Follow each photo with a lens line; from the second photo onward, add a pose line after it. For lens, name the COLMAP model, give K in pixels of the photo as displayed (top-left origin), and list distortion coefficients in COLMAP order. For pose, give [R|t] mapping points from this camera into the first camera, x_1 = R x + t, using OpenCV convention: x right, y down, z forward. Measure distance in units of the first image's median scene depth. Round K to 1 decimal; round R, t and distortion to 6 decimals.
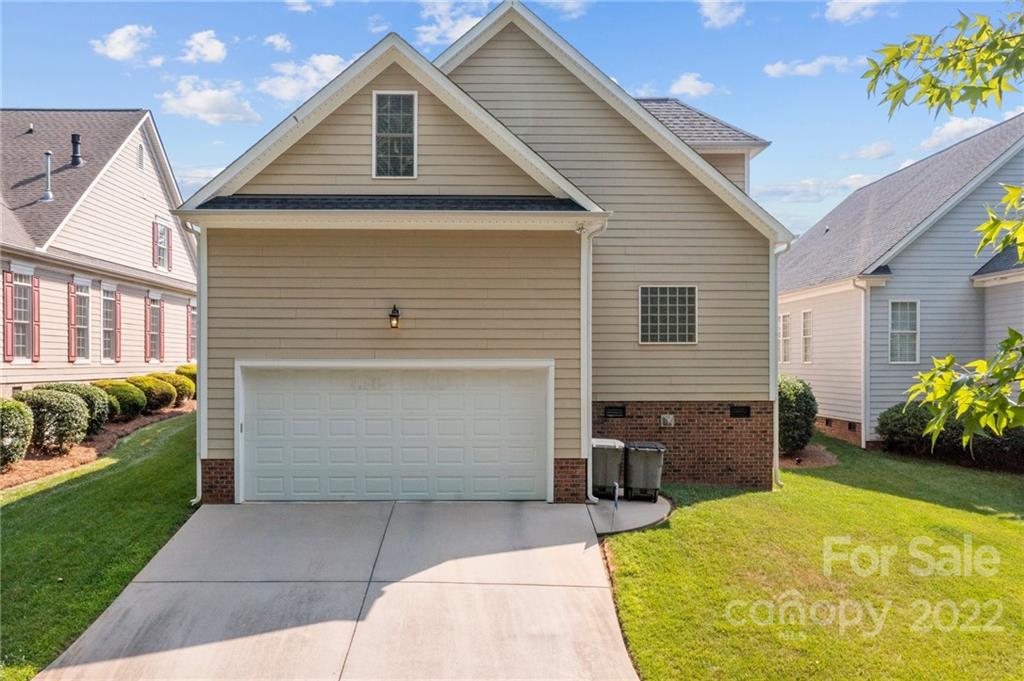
lens RADIAL K [[834.9, 0, 513.2], [0, 834.9, 388.3], [0, 0, 1]] dist [-0.011599, -0.003887]
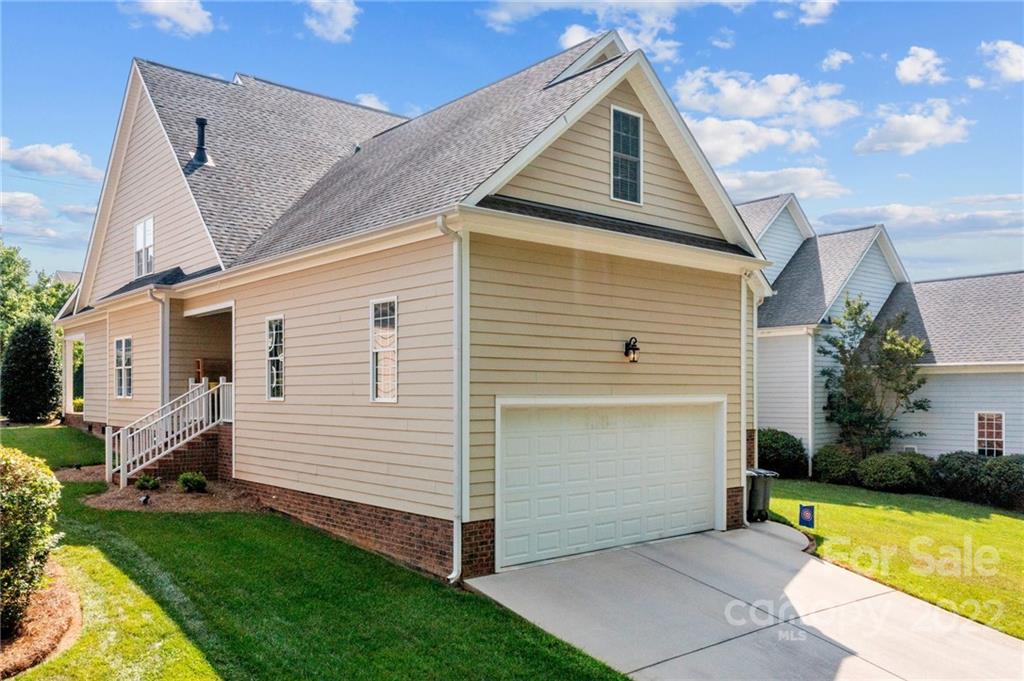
lens RADIAL K [[825.1, 0, 498.8], [0, 825.1, 432.1], [0, 0, 1]] dist [-0.022894, 0.003383]
pose [[0.782716, -0.033583, 0.621472, -0.836289], [0.035818, 0.999319, 0.008890, -0.006891], [-0.621347, 0.015301, 0.783386, 0.366277]]
